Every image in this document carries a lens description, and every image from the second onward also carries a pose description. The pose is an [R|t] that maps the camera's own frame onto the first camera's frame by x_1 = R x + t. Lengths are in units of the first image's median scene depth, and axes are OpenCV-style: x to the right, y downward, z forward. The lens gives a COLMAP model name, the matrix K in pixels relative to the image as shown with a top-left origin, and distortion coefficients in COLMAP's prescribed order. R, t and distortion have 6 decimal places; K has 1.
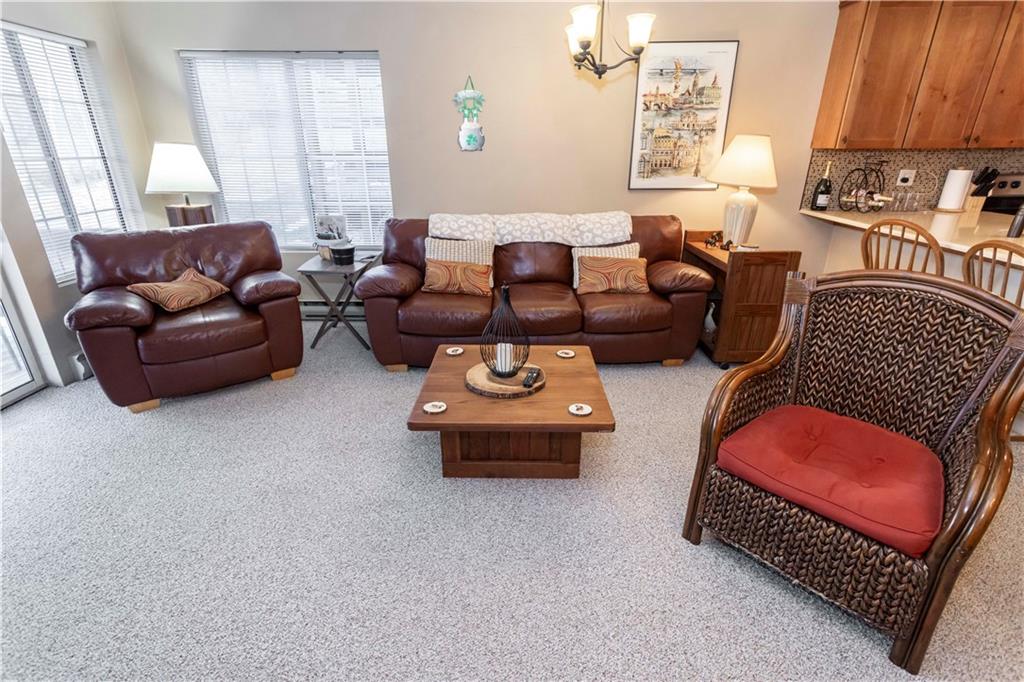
lens RADIAL K [[475.7, 0, 513.4], [0, 475.7, 339.1], [0, 0, 1]] dist [-0.001189, 0.000231]
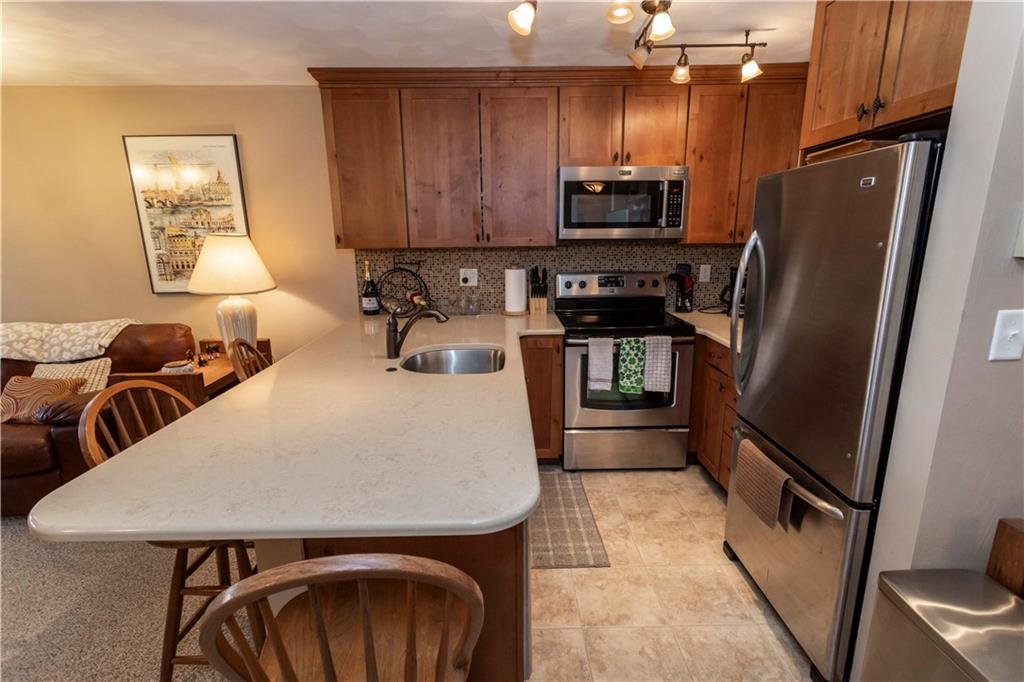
lens RADIAL K [[475.7, 0, 513.4], [0, 475.7, 339.1], [0, 0, 1]] dist [-0.001189, 0.000231]
pose [[0.999411, -0.013024, 0.031752, 0.921083], [0.017965, 0.986841, -0.160691, -0.086286], [-0.029241, 0.161167, 0.986494, 0.148809]]
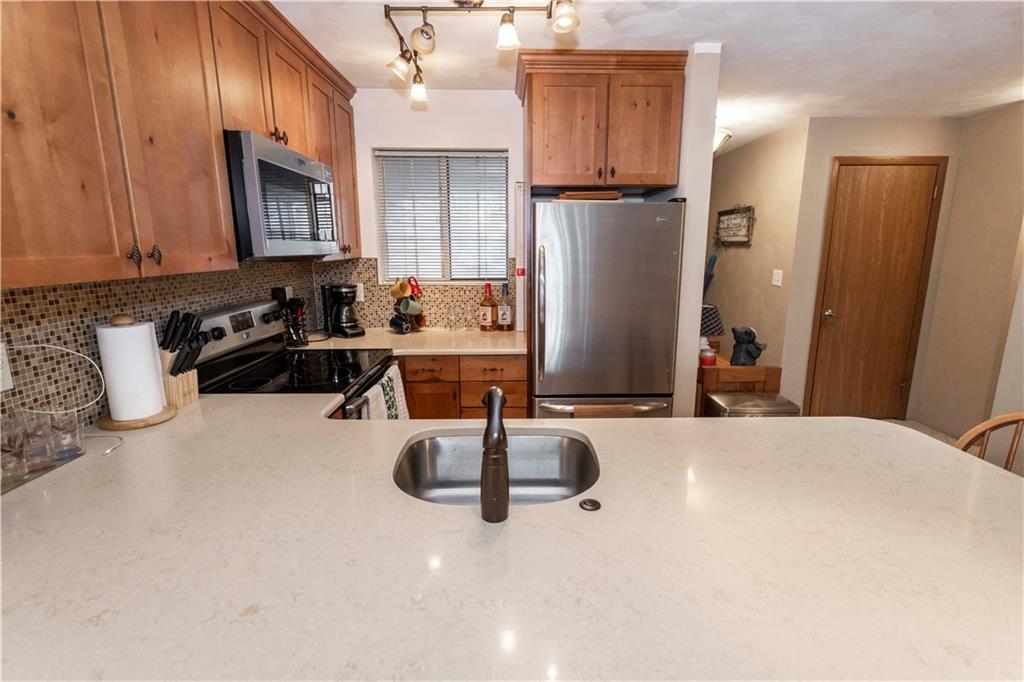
lens RADIAL K [[475.7, 0, 513.4], [0, 475.7, 339.1], [0, 0, 1]] dist [-0.001189, 0.000231]
pose [[-0.033352, -0.188487, 0.981509, 0.540424], [0.372955, 0.908771, 0.187191, -0.301780], [-0.927250, 0.372302, 0.039988, 0.692253]]
